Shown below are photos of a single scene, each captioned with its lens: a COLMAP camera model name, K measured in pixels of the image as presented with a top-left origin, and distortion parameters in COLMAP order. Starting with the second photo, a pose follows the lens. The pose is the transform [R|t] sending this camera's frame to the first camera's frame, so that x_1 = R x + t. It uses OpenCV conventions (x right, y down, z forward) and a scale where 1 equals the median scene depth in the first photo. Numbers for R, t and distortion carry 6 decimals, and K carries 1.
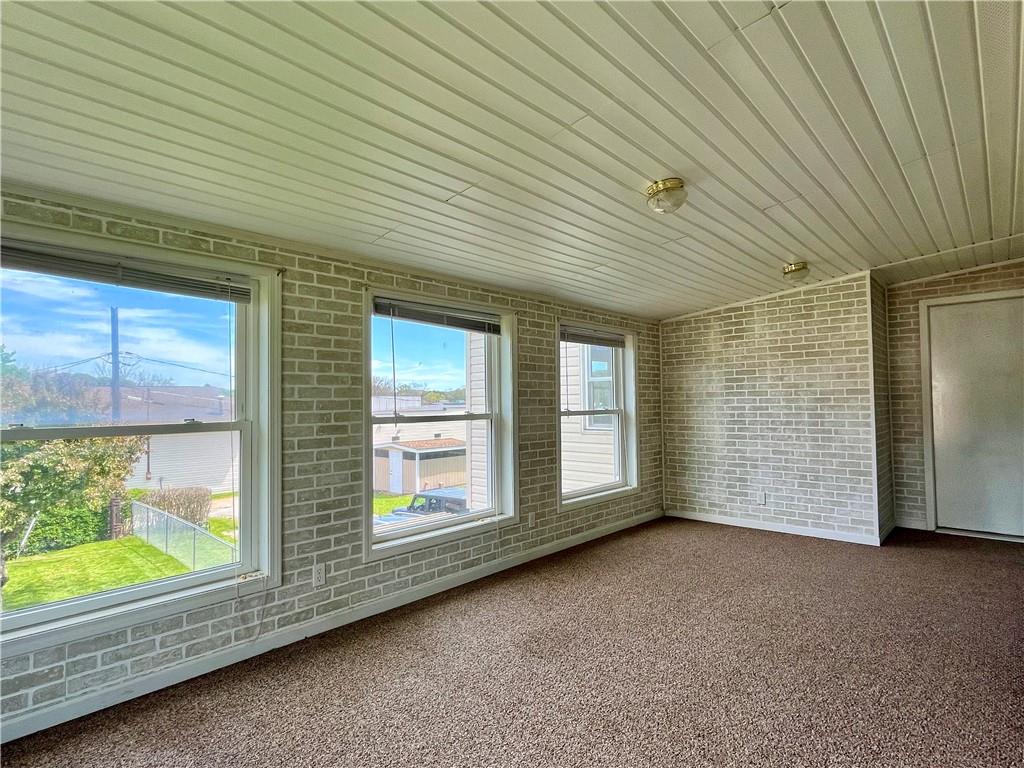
lens RADIAL K [[528.2, 0, 512.5], [0, 528.2, 377.4], [0, 0, 1]] dist [-0.000347, -0.000070]
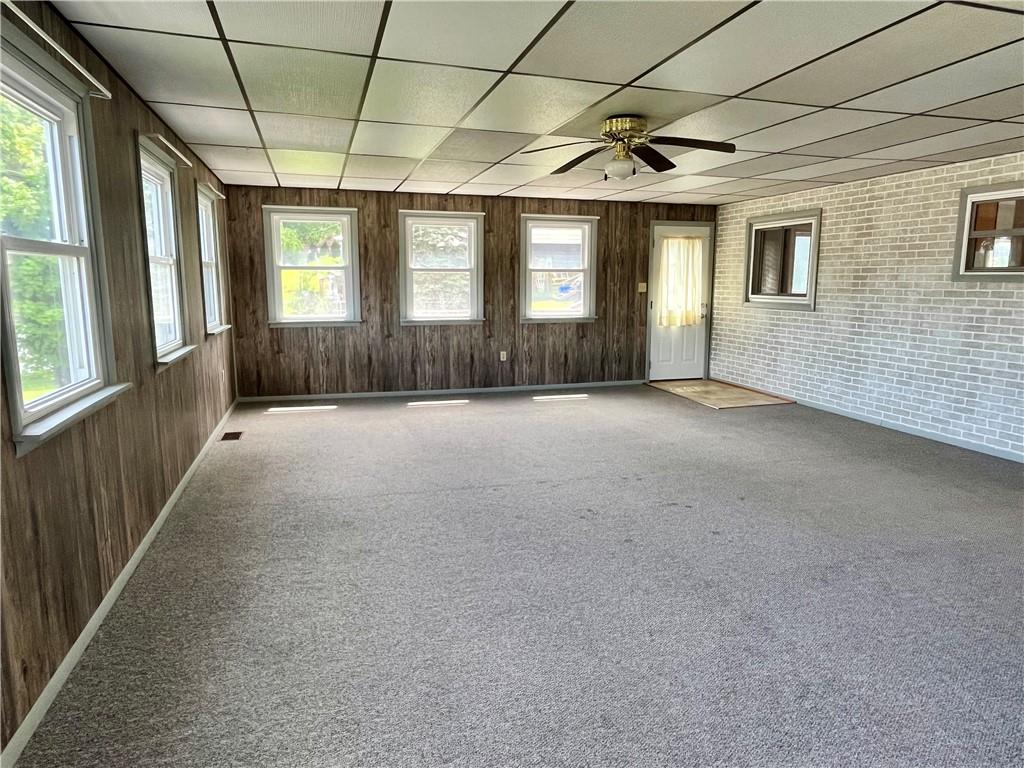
lens RADIAL K [[630.8, 0, 509.6], [0, 630.8, 392.1], [0, 0, 1]] dist [0.010249, -0.000049]
pose [[0.860680, 0.131942, -0.491754, 0.496676], [-0.025629, 0.975842, 0.216971, -0.028316], [0.508502, -0.174139, 0.843268, -0.437634]]
